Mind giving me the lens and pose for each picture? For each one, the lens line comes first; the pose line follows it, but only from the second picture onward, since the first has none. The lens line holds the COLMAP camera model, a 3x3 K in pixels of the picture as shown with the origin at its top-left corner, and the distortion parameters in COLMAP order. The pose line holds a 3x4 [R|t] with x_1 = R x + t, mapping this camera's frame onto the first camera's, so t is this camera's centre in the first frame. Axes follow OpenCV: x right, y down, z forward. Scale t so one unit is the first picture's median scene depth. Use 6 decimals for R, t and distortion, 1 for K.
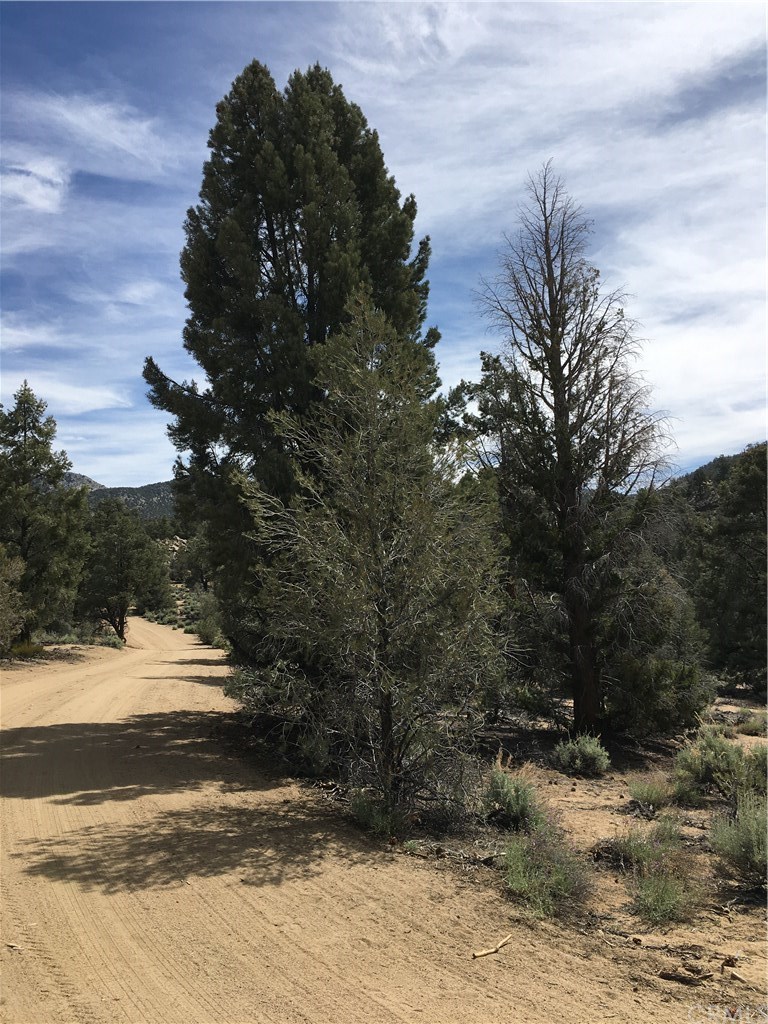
lens RADIAL K [[854.1, 0, 384.2], [0, 854.1, 512.5], [0, 0, 1]] dist [0.098612, -0.108857]
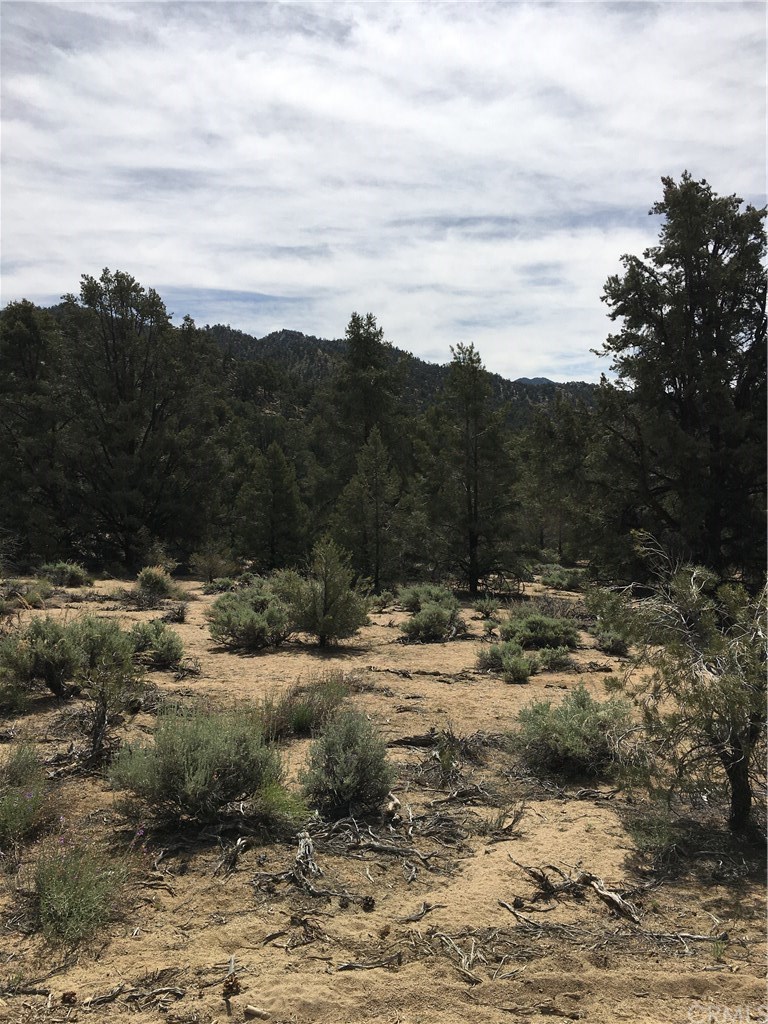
lens RADIAL K [[854.1, 0, 383.6], [0, 854.1, 512.8], [0, 0, 1]] dist [0.098612, -0.108857]
pose [[0.671218, 0.000685, 0.741259, 0.000115], [-0.111172, 0.988782, 0.099753, 0.086801], [-0.732876, -0.149363, 0.663765, 0.481902]]
